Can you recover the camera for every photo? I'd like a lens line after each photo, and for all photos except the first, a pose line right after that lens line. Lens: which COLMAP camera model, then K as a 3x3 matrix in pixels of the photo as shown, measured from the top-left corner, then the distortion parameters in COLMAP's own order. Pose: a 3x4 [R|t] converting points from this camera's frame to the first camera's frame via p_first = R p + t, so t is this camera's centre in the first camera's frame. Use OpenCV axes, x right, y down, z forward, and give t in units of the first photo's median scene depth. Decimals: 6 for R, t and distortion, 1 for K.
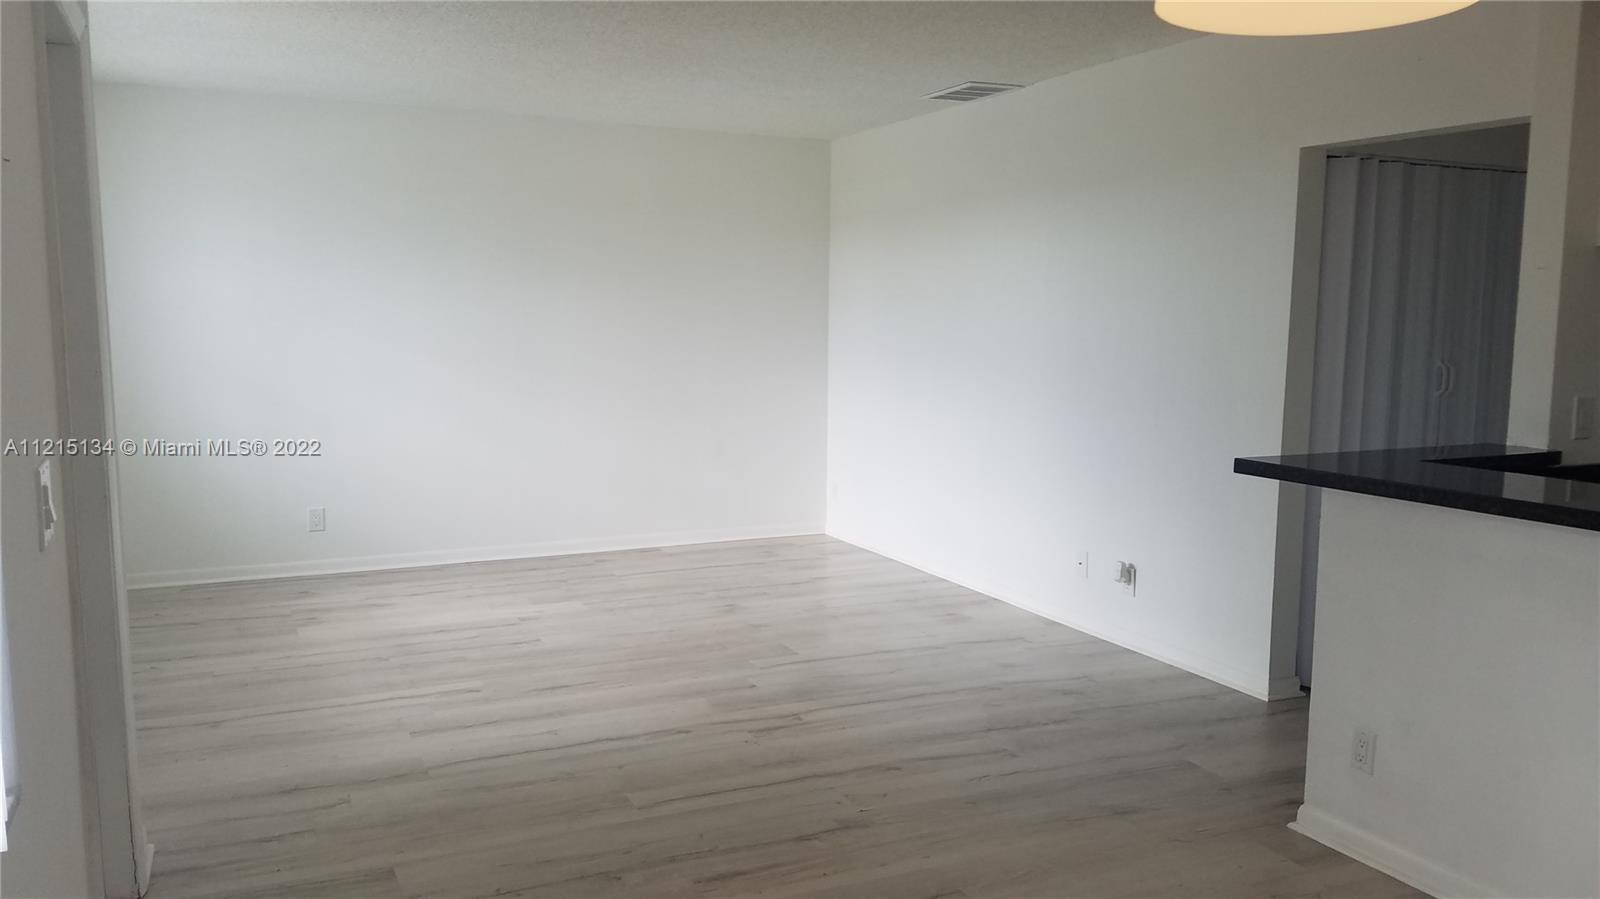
lens RADIAL K [[1206.7, 0, 777.0], [0, 1206.7, 487.6], [0, 0, 1]] dist [0.173523, -0.324407]
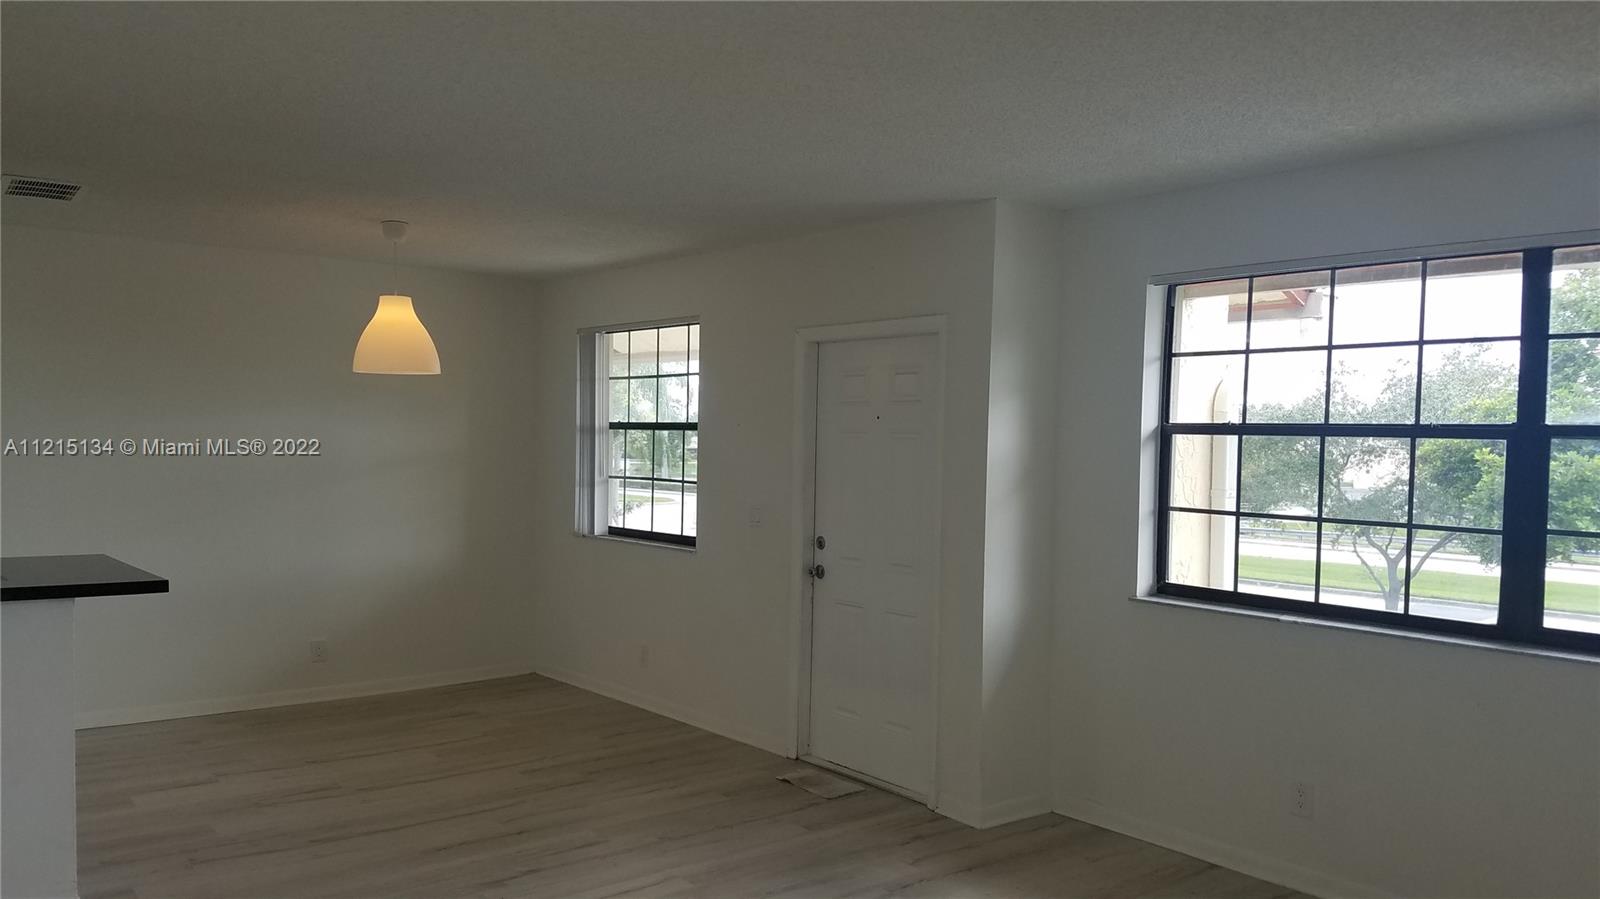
lens RADIAL K [[1206.7, 0, 777.0], [0, 1206.7, 487.6], [0, 0, 1]] dist [0.173523, -0.324407]
pose [[-0.972379, -0.015591, -0.232885, 0.071939], [-0.057161, 0.983290, 0.172839, -0.305762], [0.226299, 0.181377, -0.957022, 1.971863]]
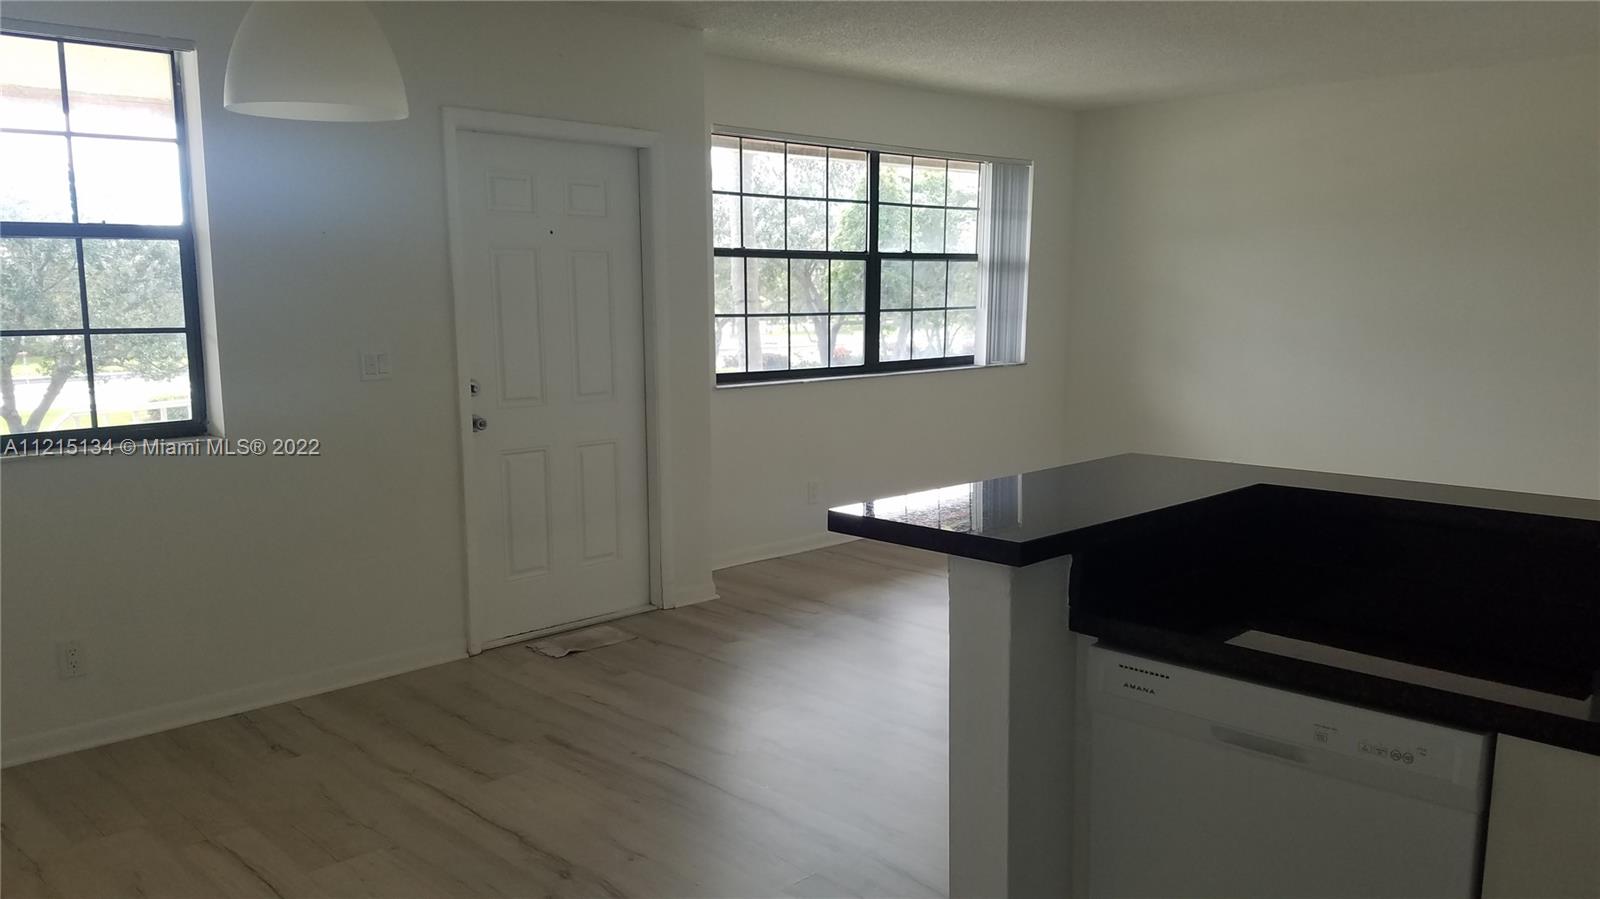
lens RADIAL K [[1282.5, 0, 802.8], [0, 1282.5, 502.8], [0, 0, 1]] dist [0.132579, -0.198657]
pose [[0.349289, 0.167042, -0.922006, 1.026605], [-0.142333, 0.982022, 0.123994, -0.074495], [0.926142, 0.087922, 0.366785, 0.377559]]
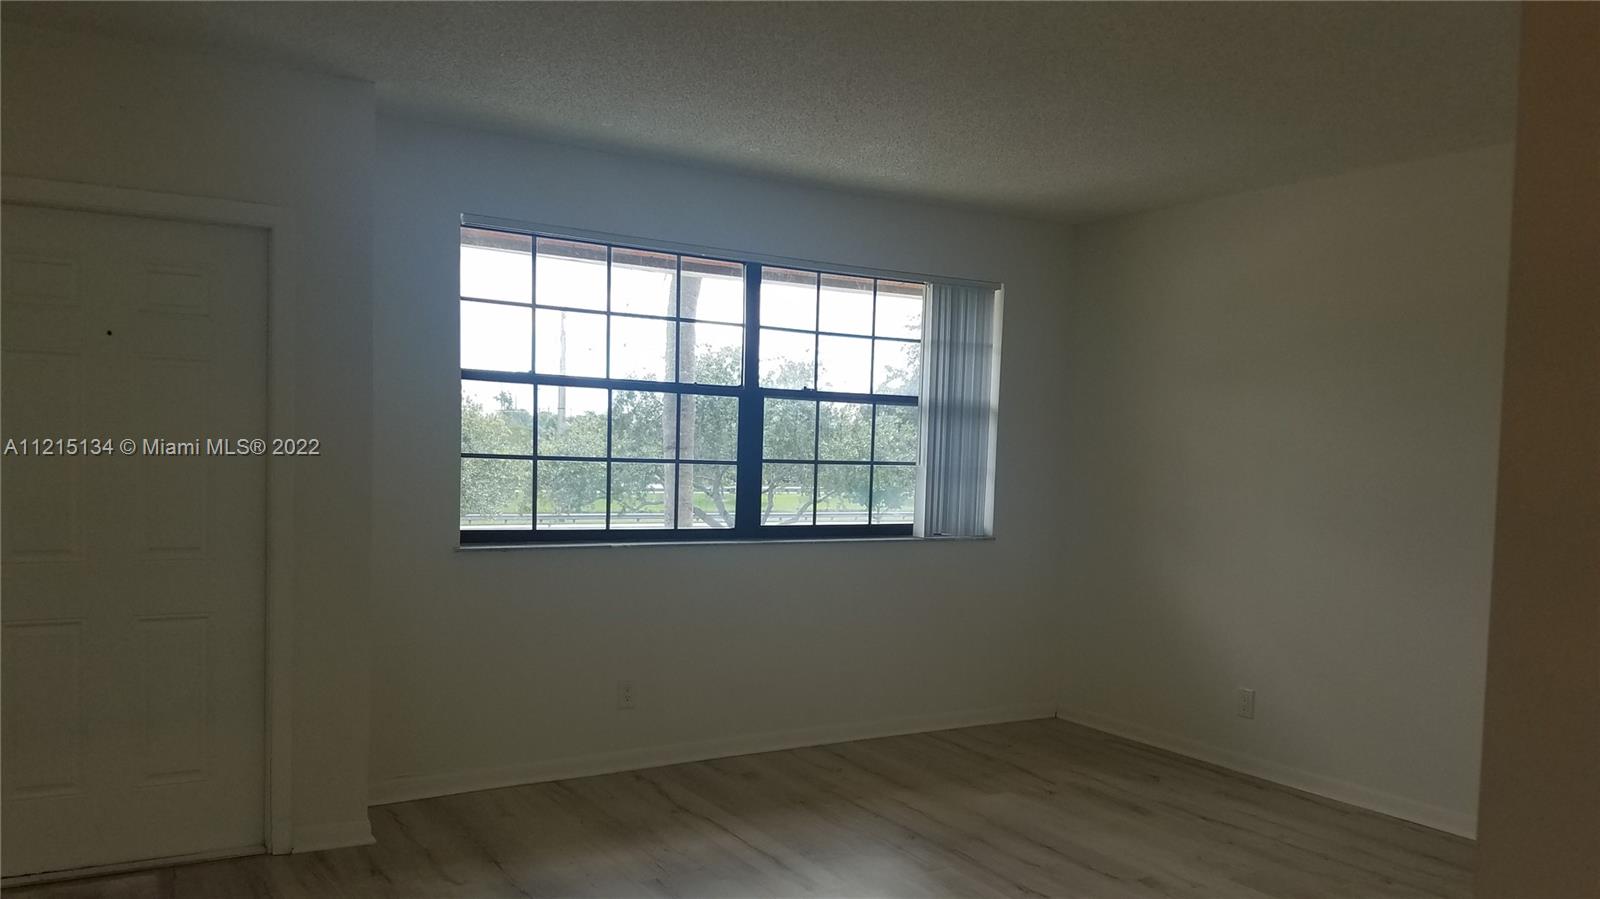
lens RADIAL K [[1206.7, 0, 777.0], [0, 1206.7, 487.6], [0, 0, 1]] dist [0.173523, -0.324407]
pose [[0.096826, 0.062344, -0.993347, 0.652864], [-0.186039, 0.981580, 0.043471, -0.169391], [0.977760, 0.180592, 0.106641, 1.039654]]
